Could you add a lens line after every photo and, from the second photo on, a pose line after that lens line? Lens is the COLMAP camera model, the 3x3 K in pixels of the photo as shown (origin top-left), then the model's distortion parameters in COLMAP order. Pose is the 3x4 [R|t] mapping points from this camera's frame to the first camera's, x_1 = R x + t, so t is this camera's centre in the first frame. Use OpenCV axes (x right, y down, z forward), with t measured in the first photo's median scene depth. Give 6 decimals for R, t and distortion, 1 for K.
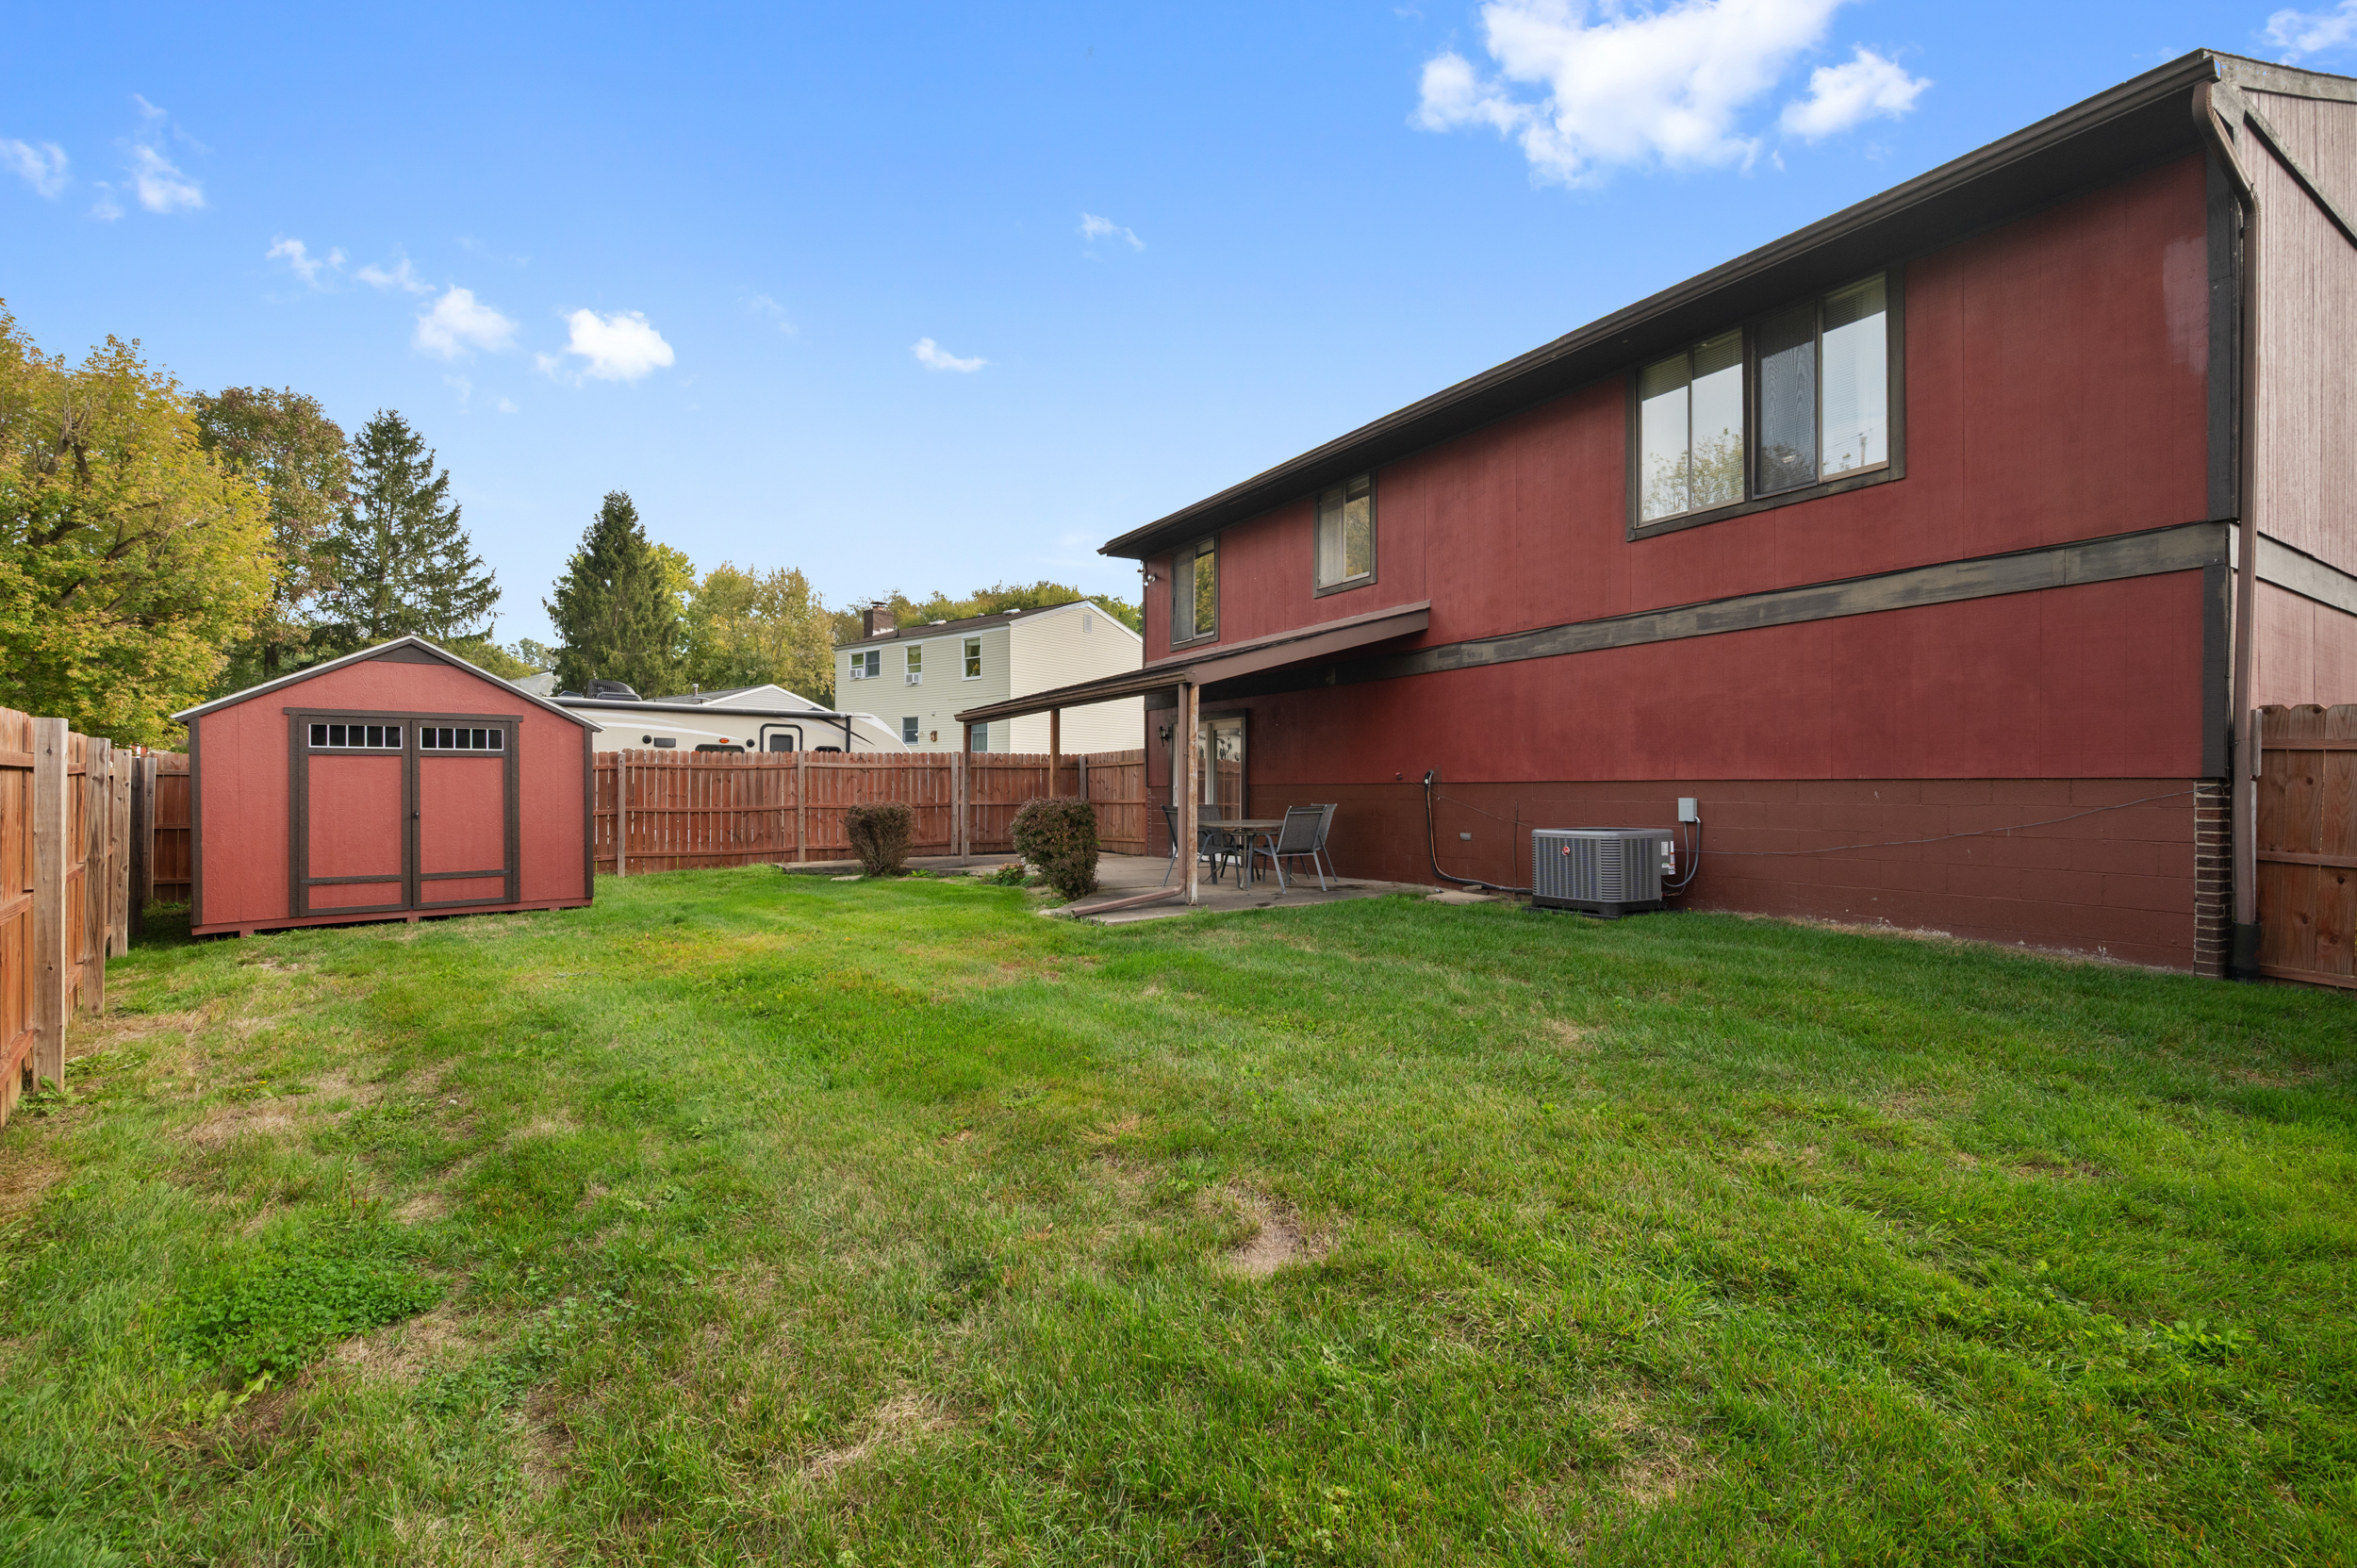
lens RADIAL K [[1014.8, 0, 1178.5], [0, 1014.8, 784.0], [0, 0, 1]] dist [0.000817, -0.000672]
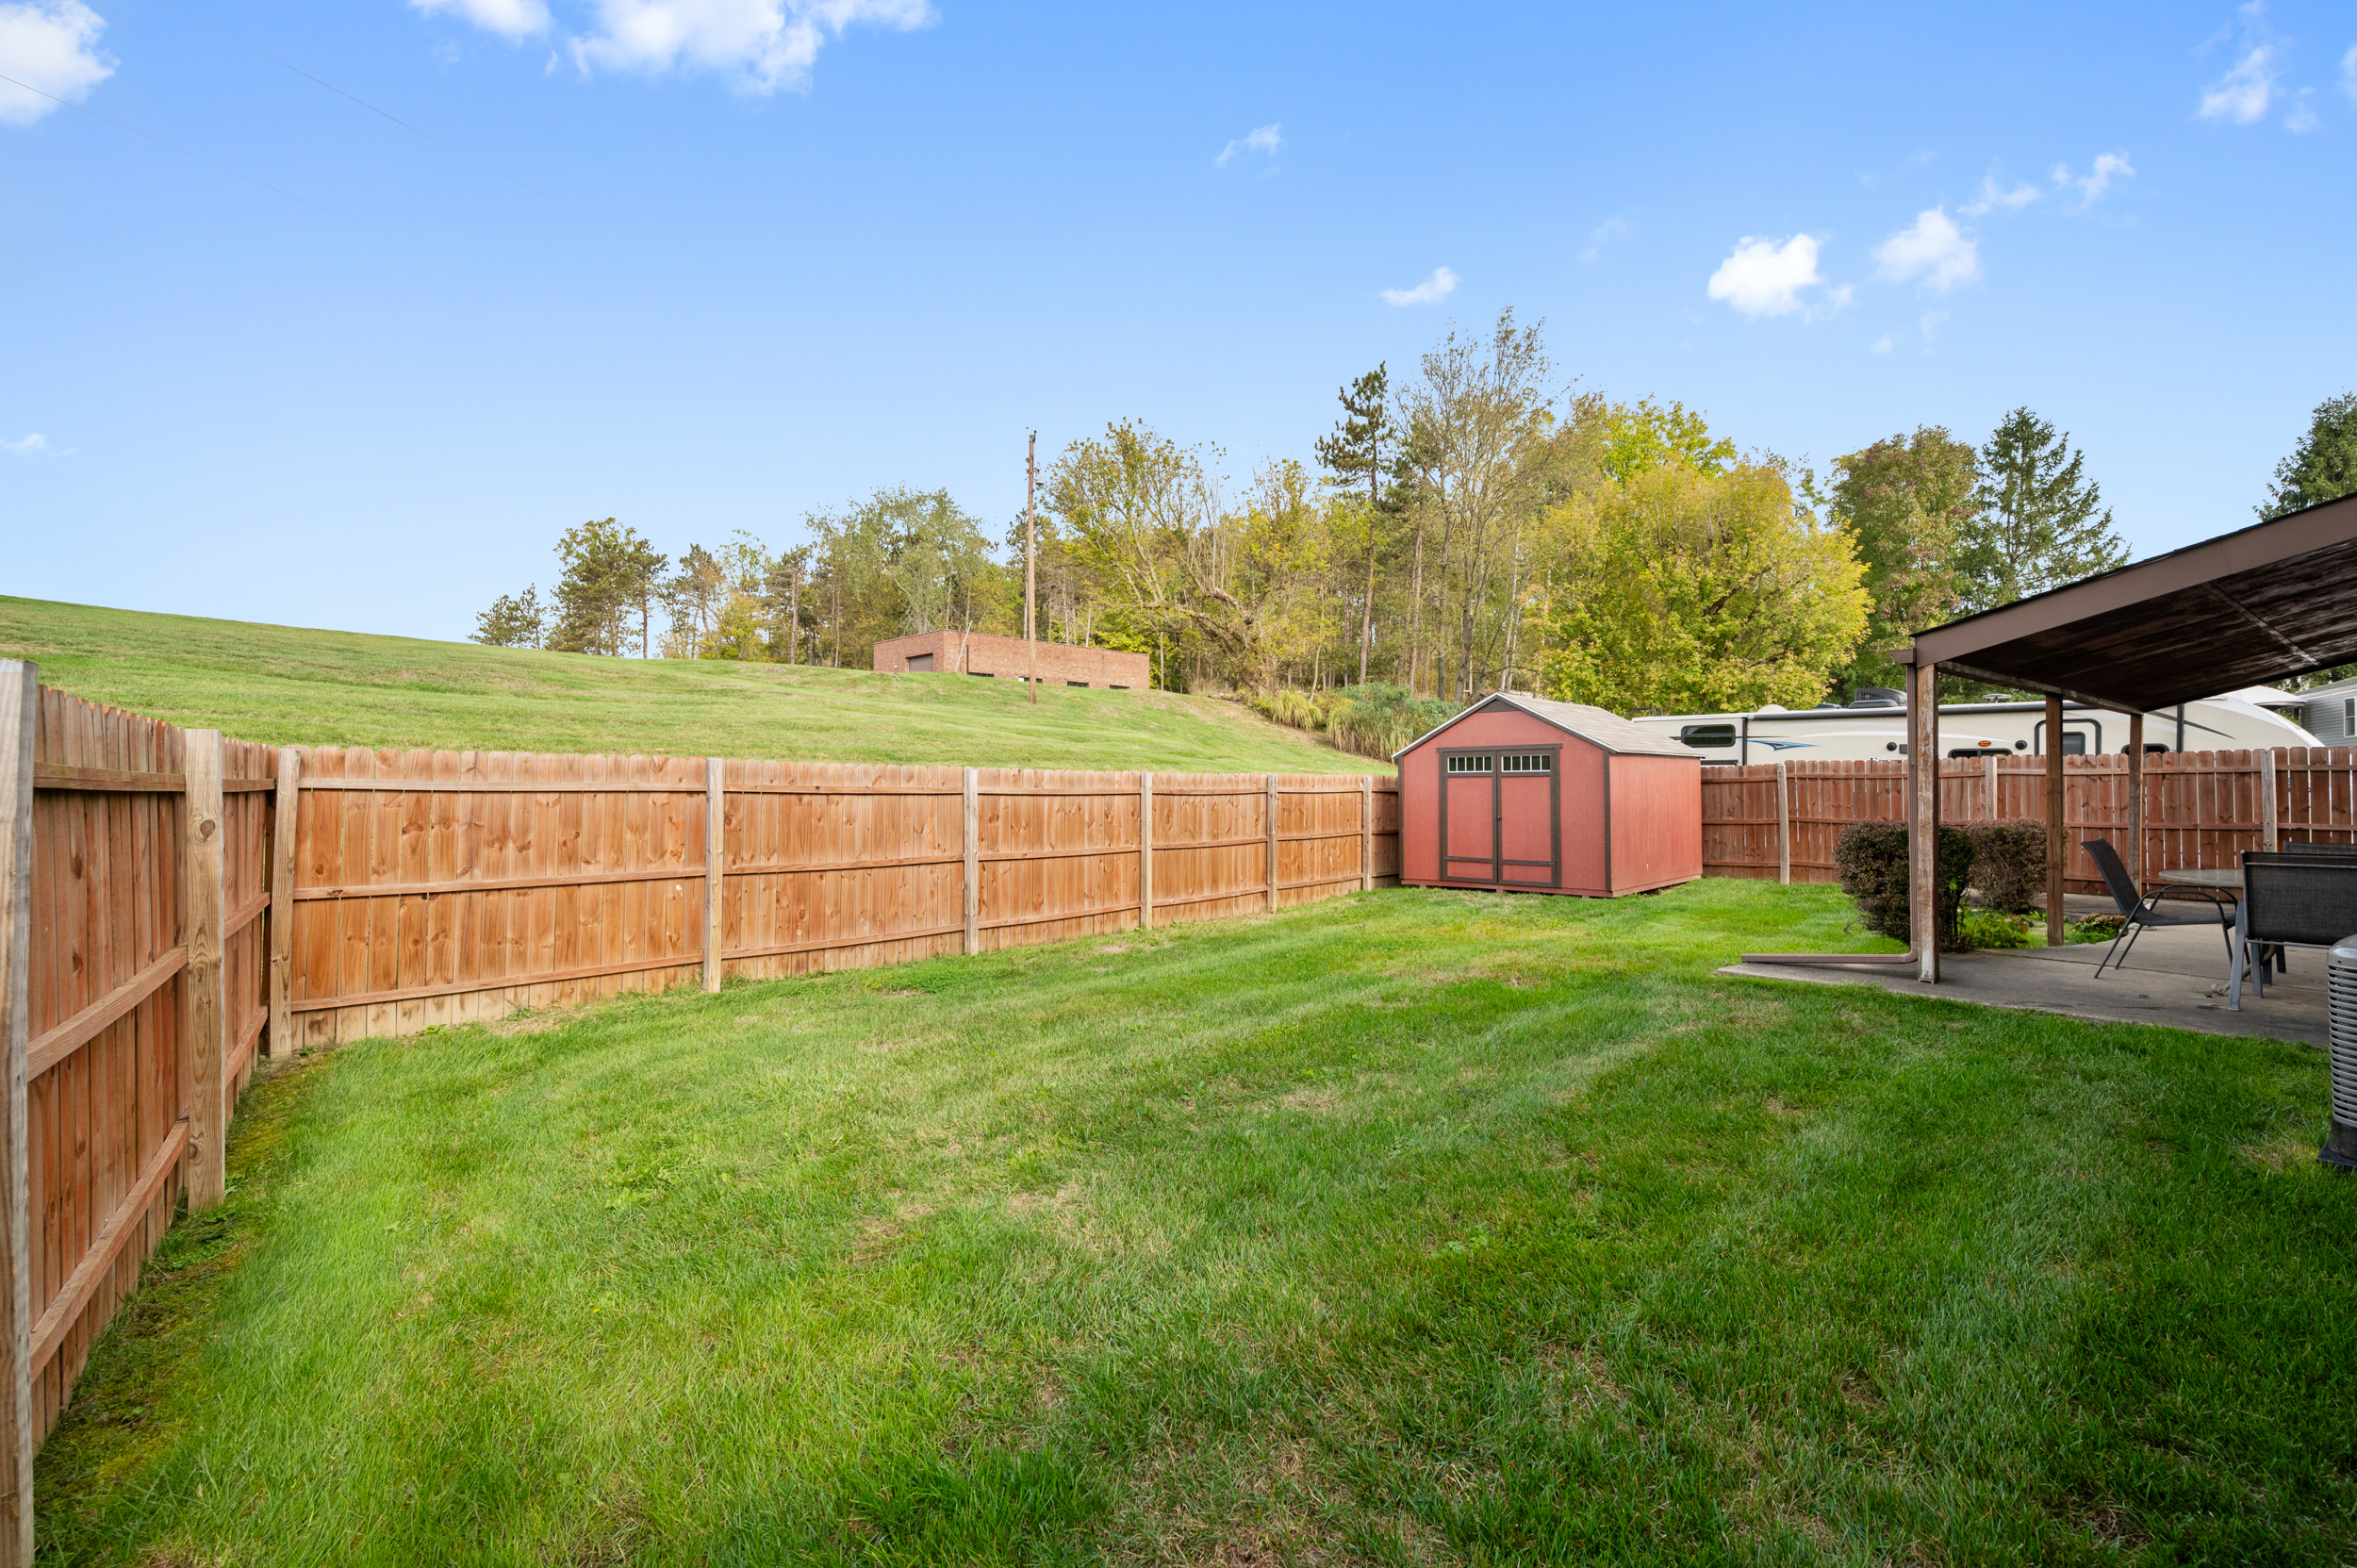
lens RADIAL K [[1014.8, 0, 1178.5], [0, 1014.8, 784.0], [0, 0, 1]] dist [0.000817, -0.000672]
pose [[0.112398, -0.002050, -0.993661, 0.367285], [0.002864, 0.999994, -0.001739, -0.009384], [0.993659, -0.002650, 0.112403, 0.234267]]
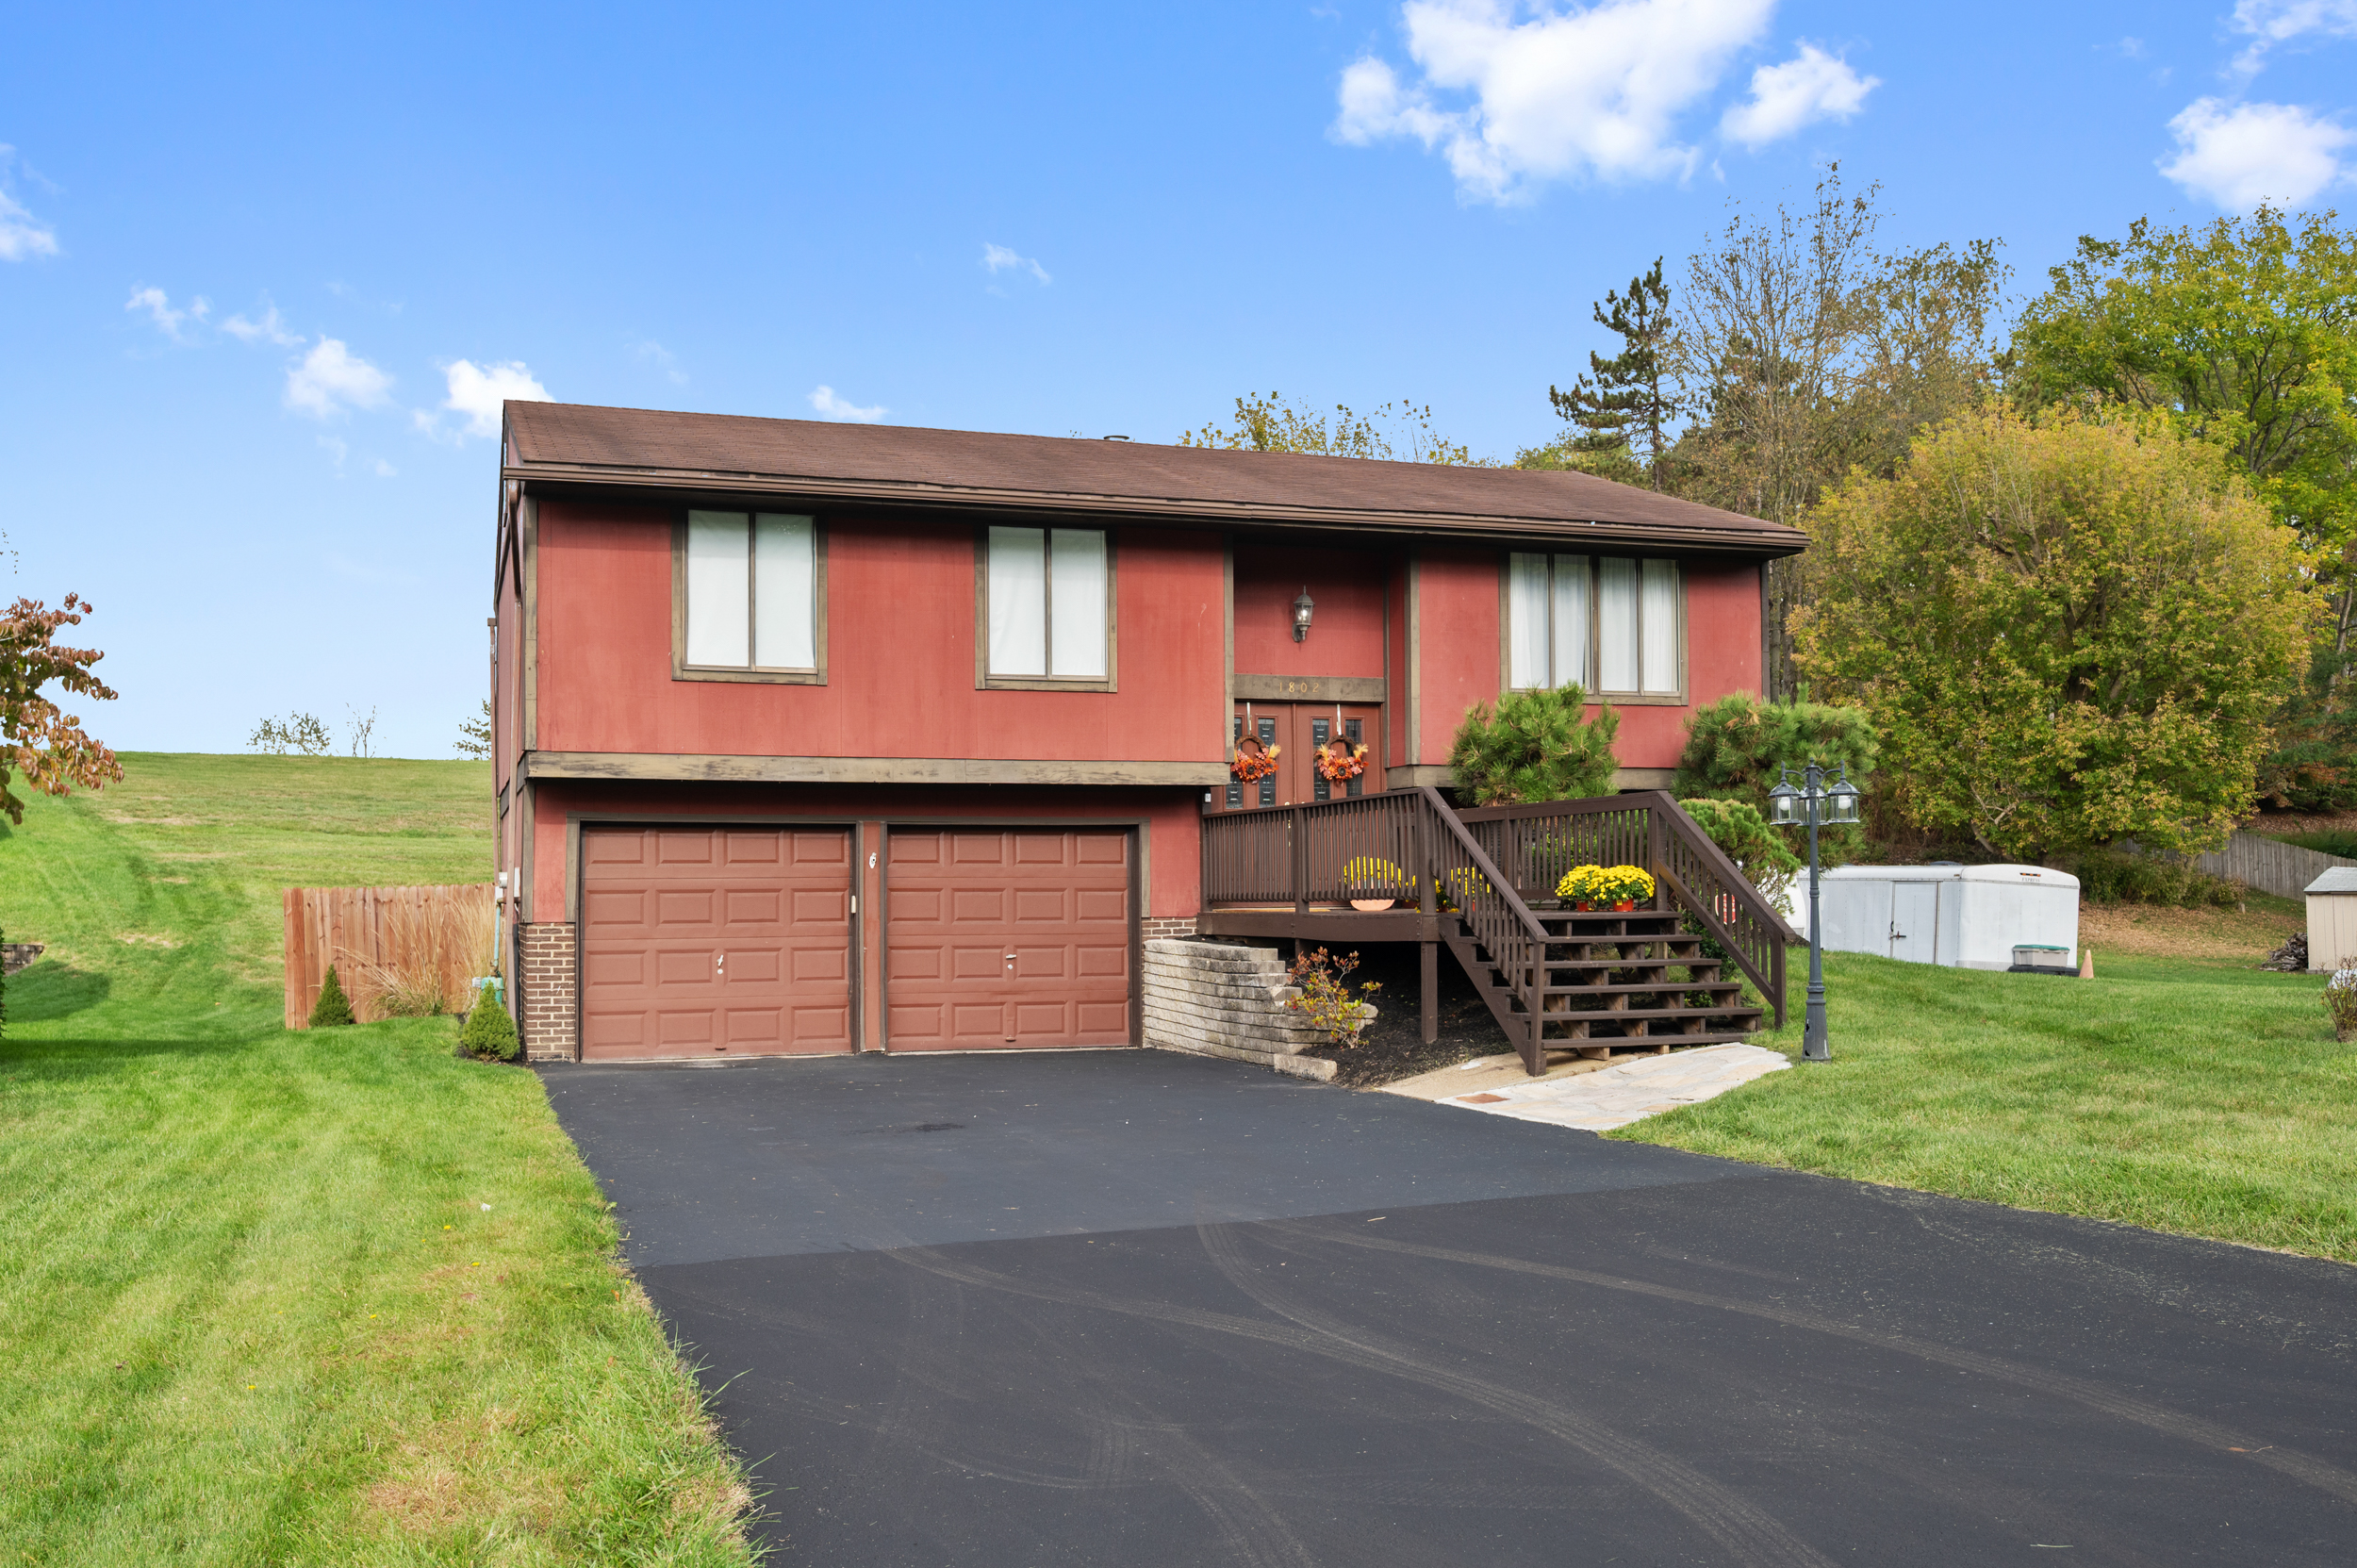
lens RADIAL K [[2126.7, 0, 1178.5], [0, 2126.7, 784.0], [0, 0, 1]] dist [0.003788, 0.000523]
pose [[-0.199885, -0.048890, -0.978599, 1.855691], [0.010833, 0.998583, -0.052101, -0.023926], [0.979760, -0.021016, -0.199072, 1.174414]]
